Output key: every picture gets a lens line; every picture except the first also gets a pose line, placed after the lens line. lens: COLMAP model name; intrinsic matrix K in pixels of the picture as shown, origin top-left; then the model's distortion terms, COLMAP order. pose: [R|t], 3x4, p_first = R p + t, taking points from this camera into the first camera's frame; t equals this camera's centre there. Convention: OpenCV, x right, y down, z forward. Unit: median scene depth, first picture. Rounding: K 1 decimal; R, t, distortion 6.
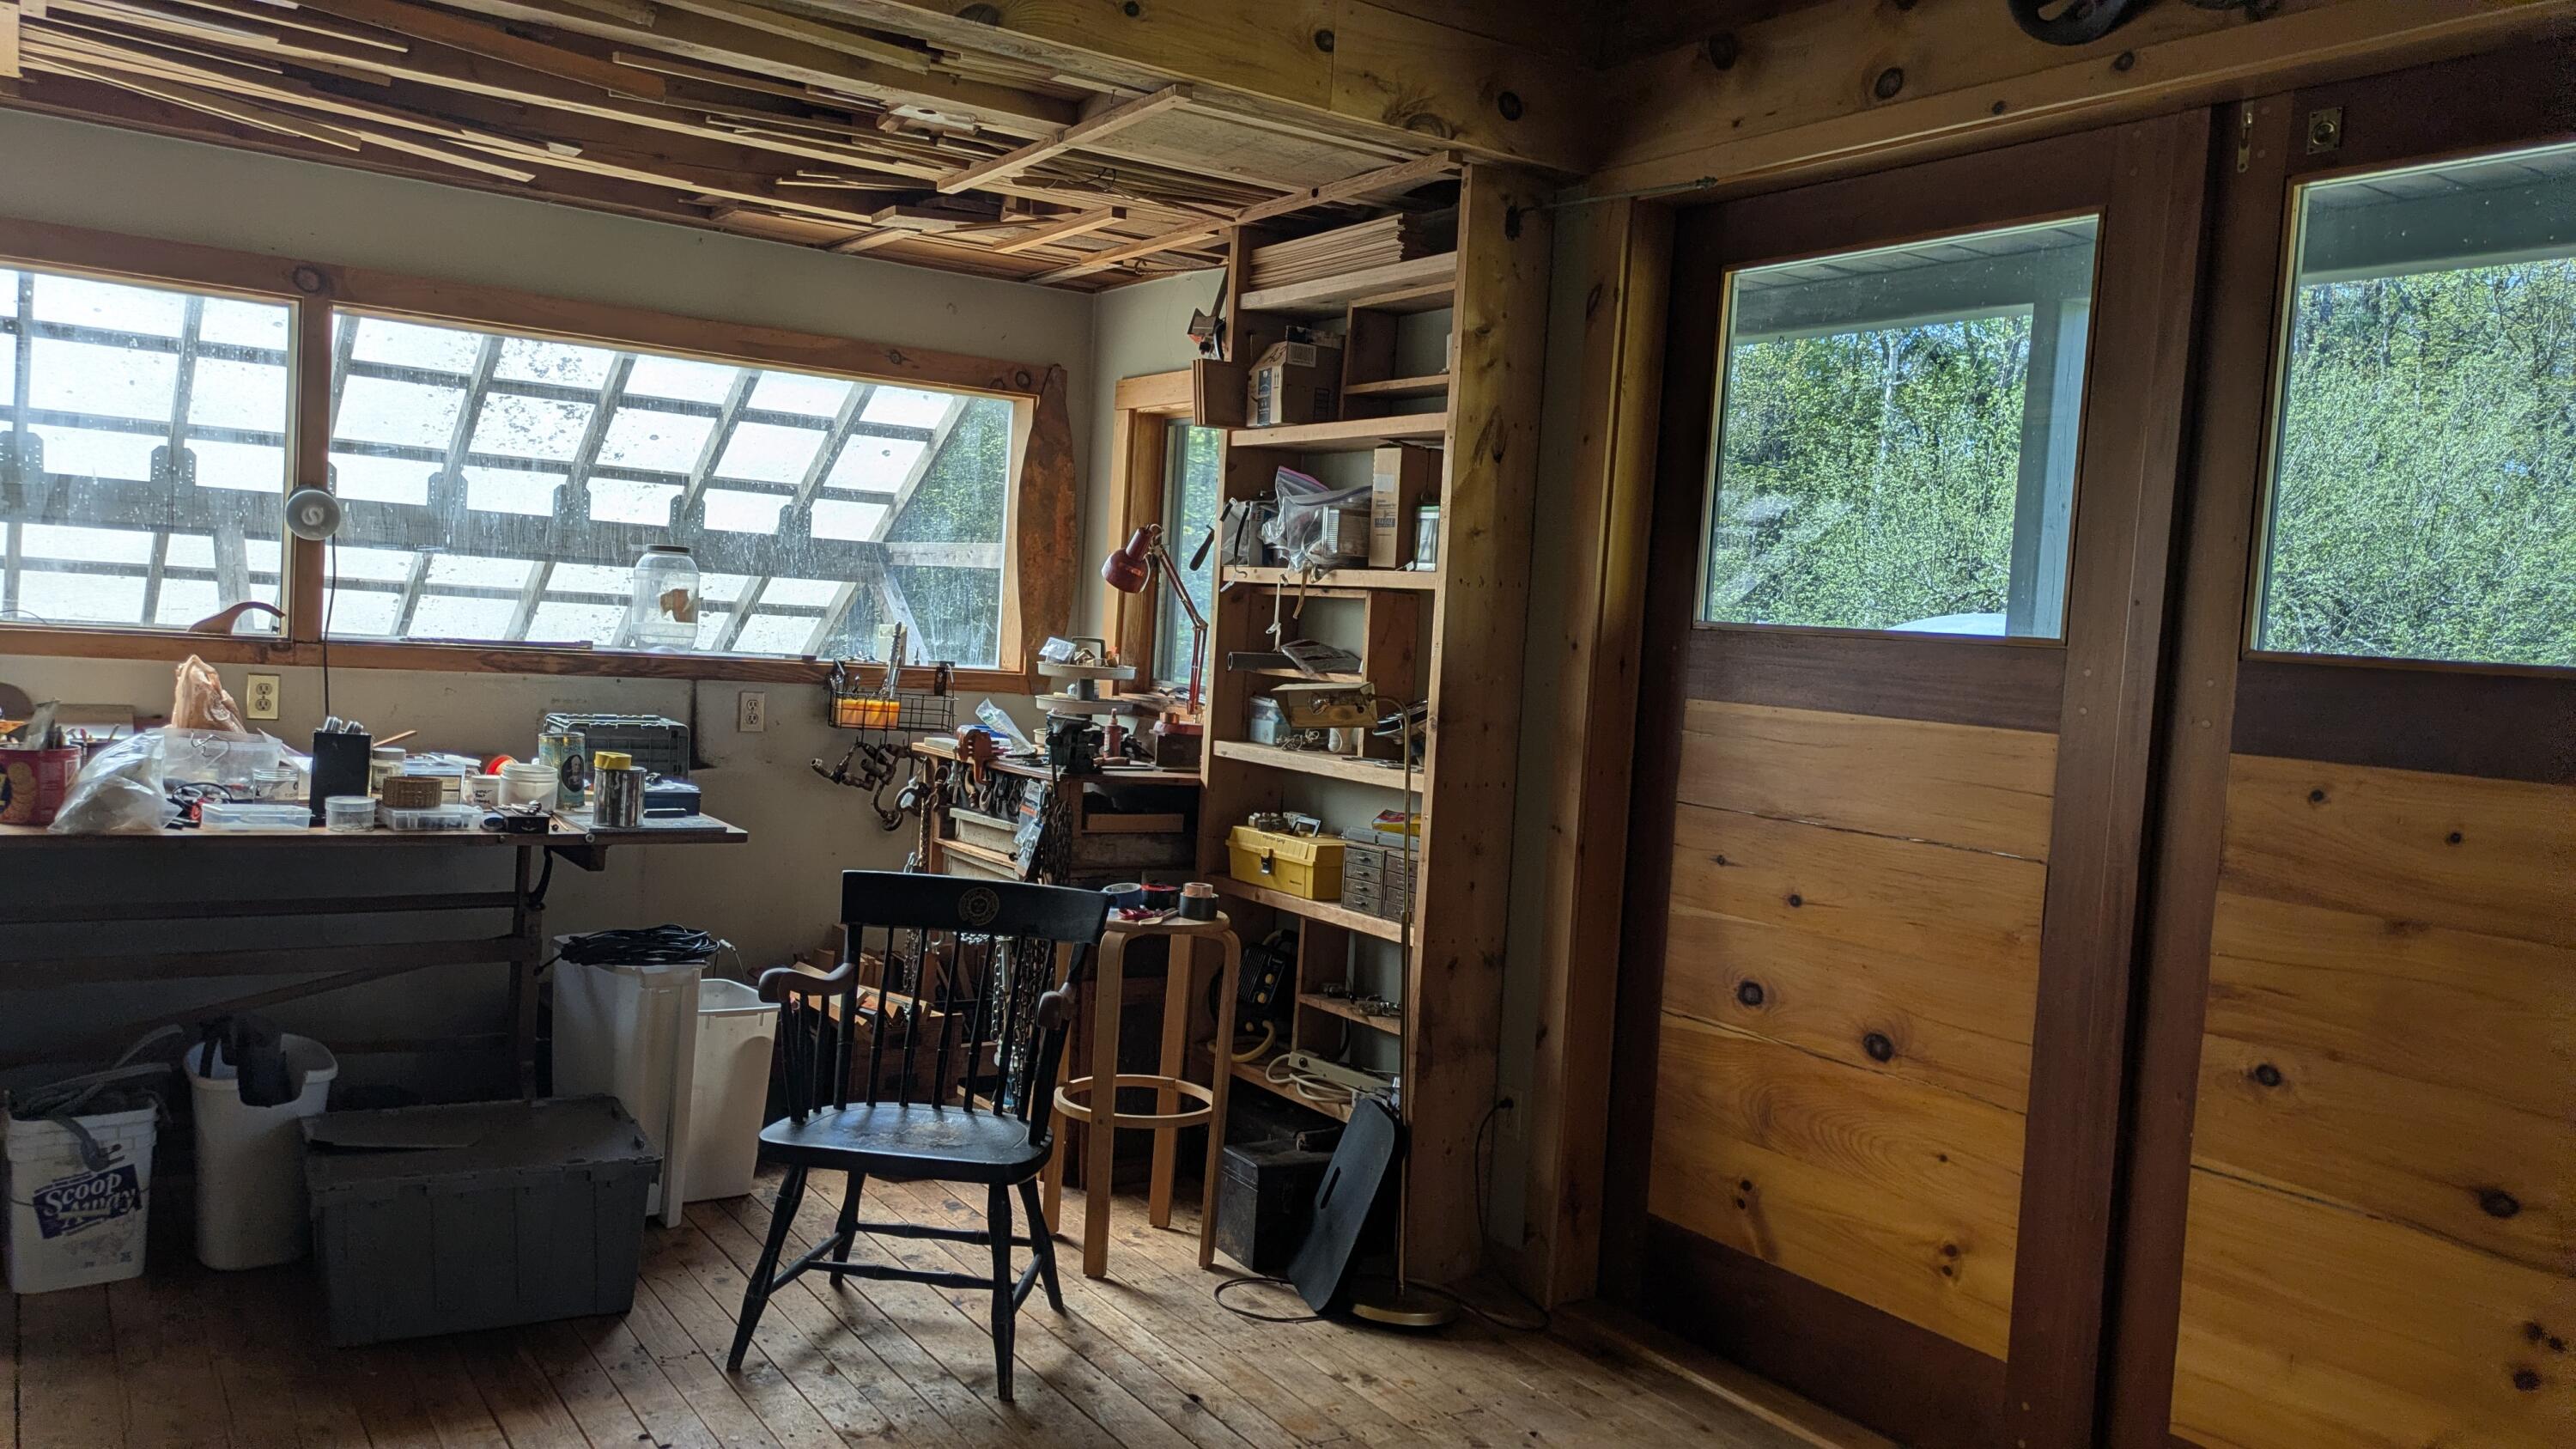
lens RADIAL K [[1950.1, 0, 1297.9], [0, 1950.1, 710.8], [0, 0, 1]] dist [0.036475, -0.013400]
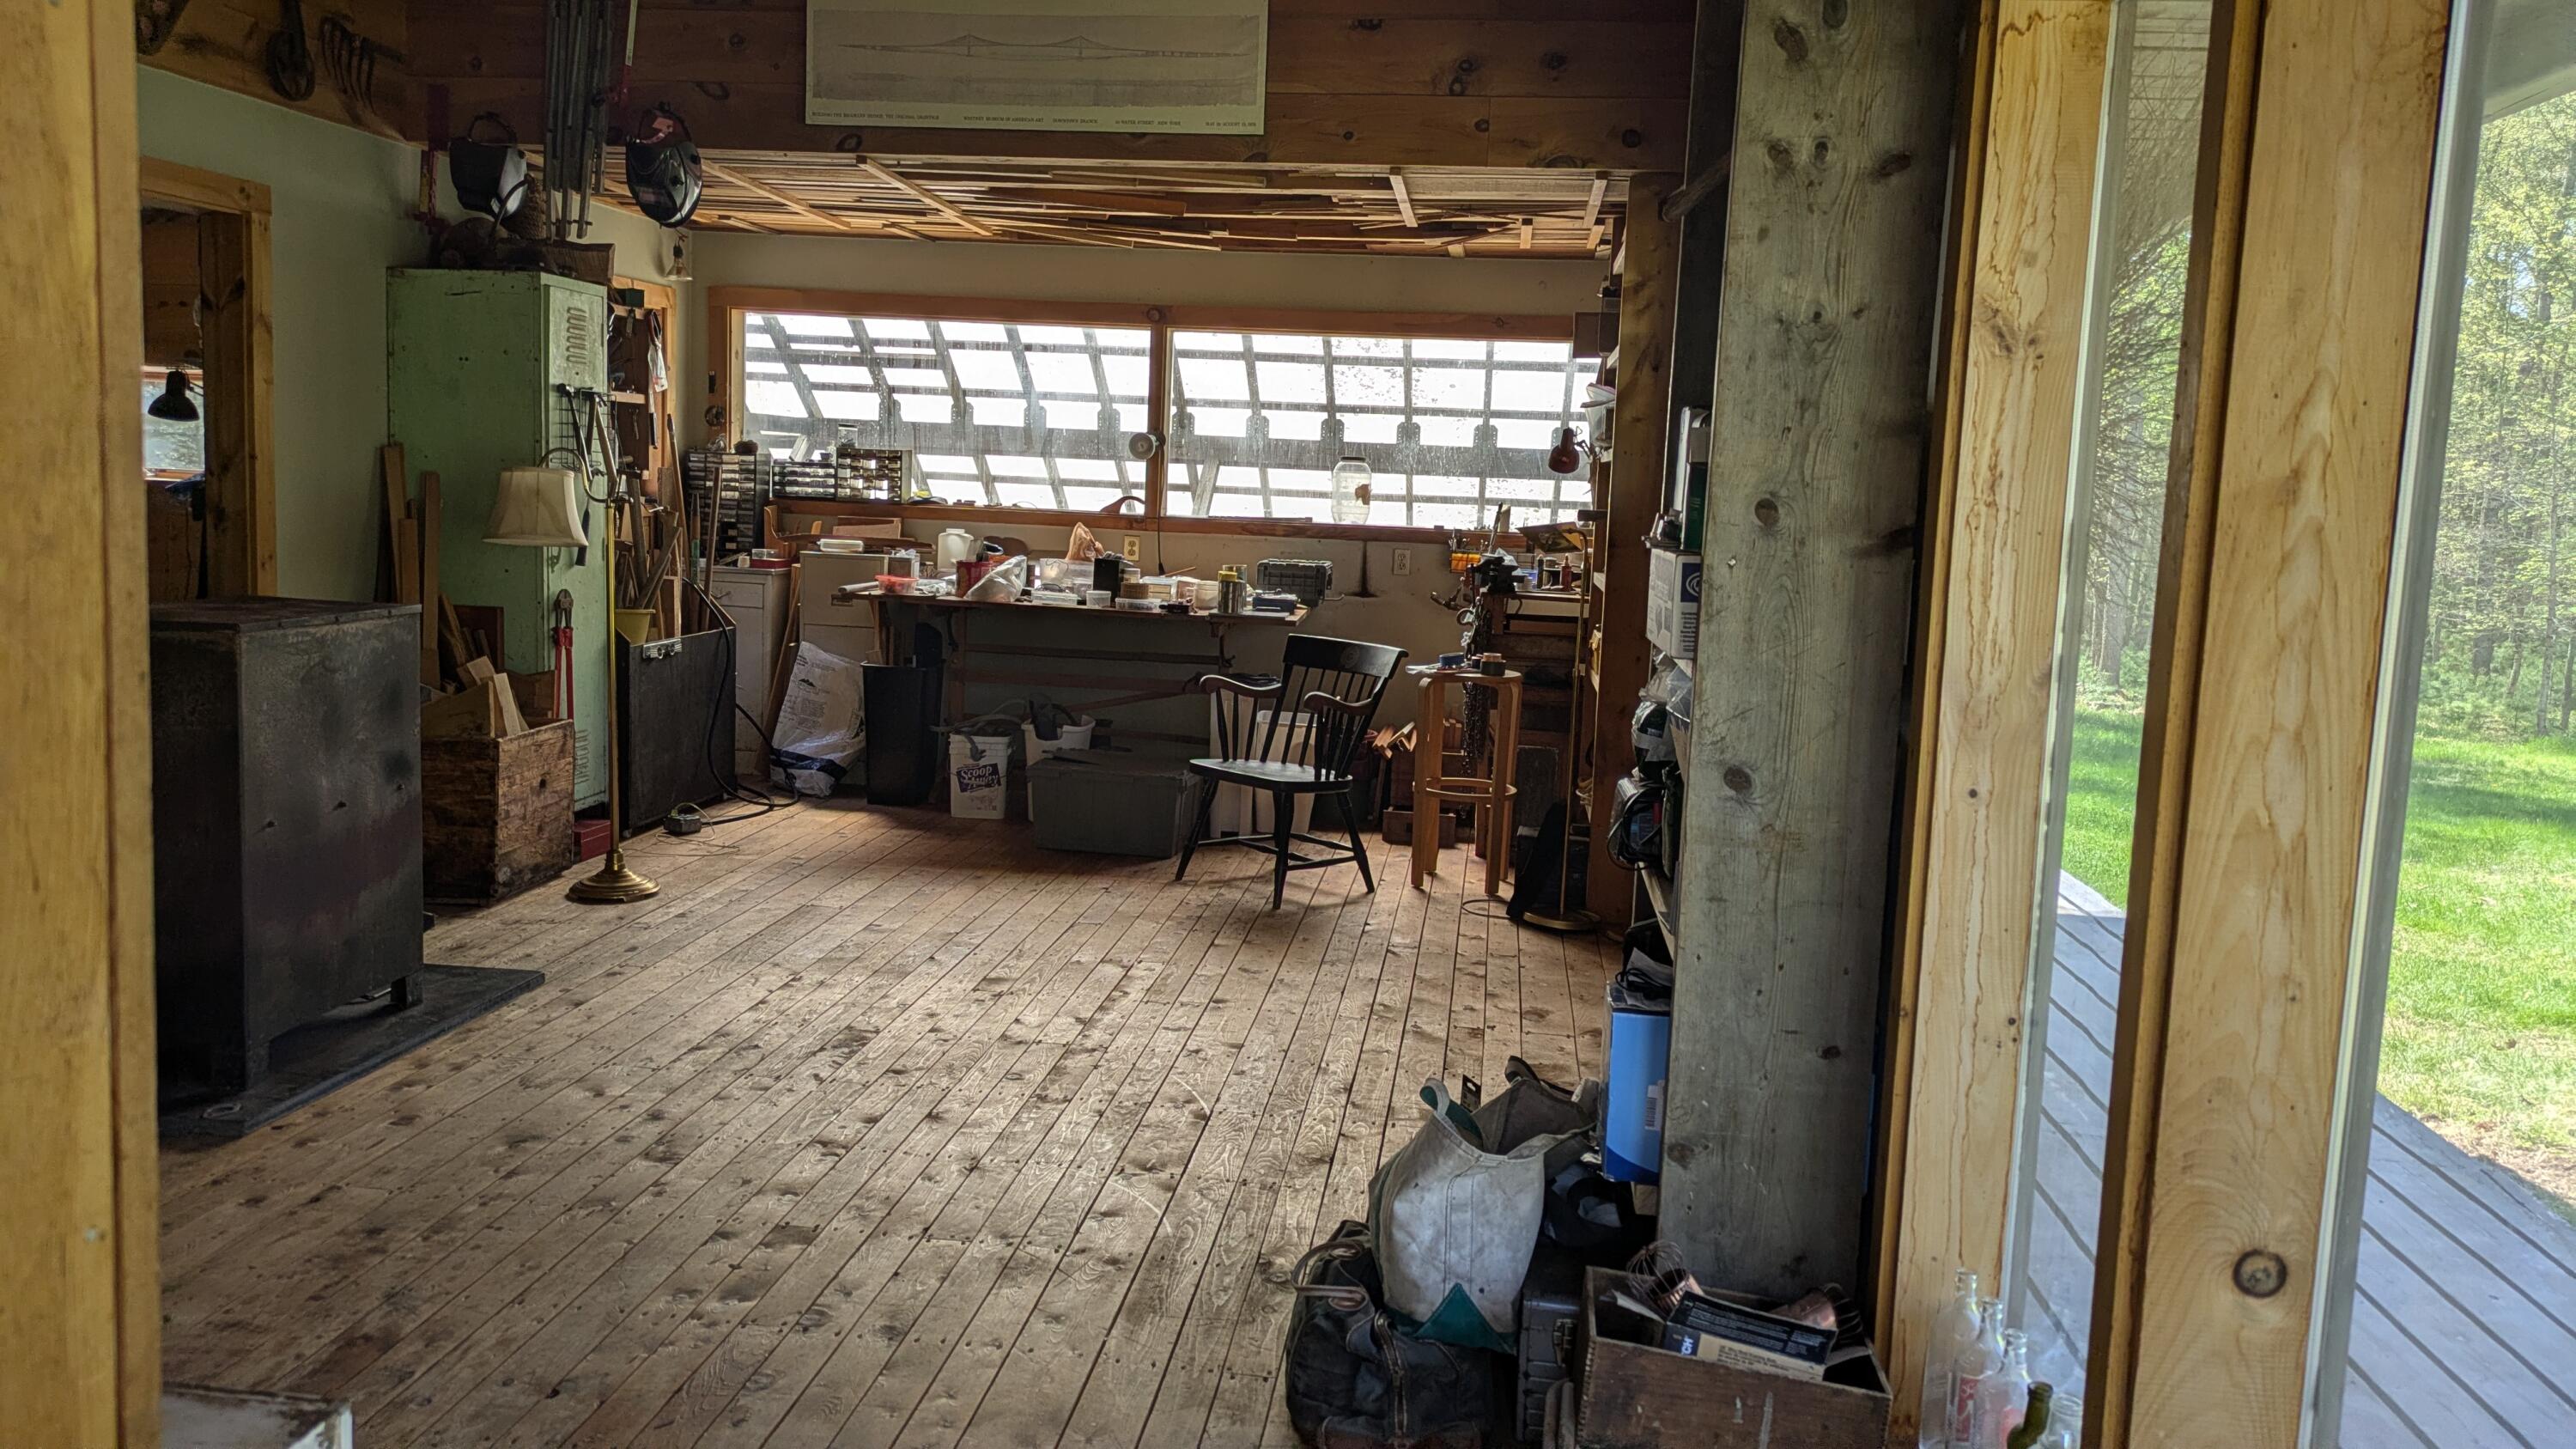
lens RADIAL K [[1950.1, 0, 1280.4], [0, 1950.1, 727.8], [0, 0, 1]] dist [0.036475, -0.013400]
pose [[0.762027, 0.051244, -0.645515, 0.736777], [-0.027089, 0.998514, 0.047288, 0.068879], [0.646979, -0.018549, 0.762282, -0.279045]]
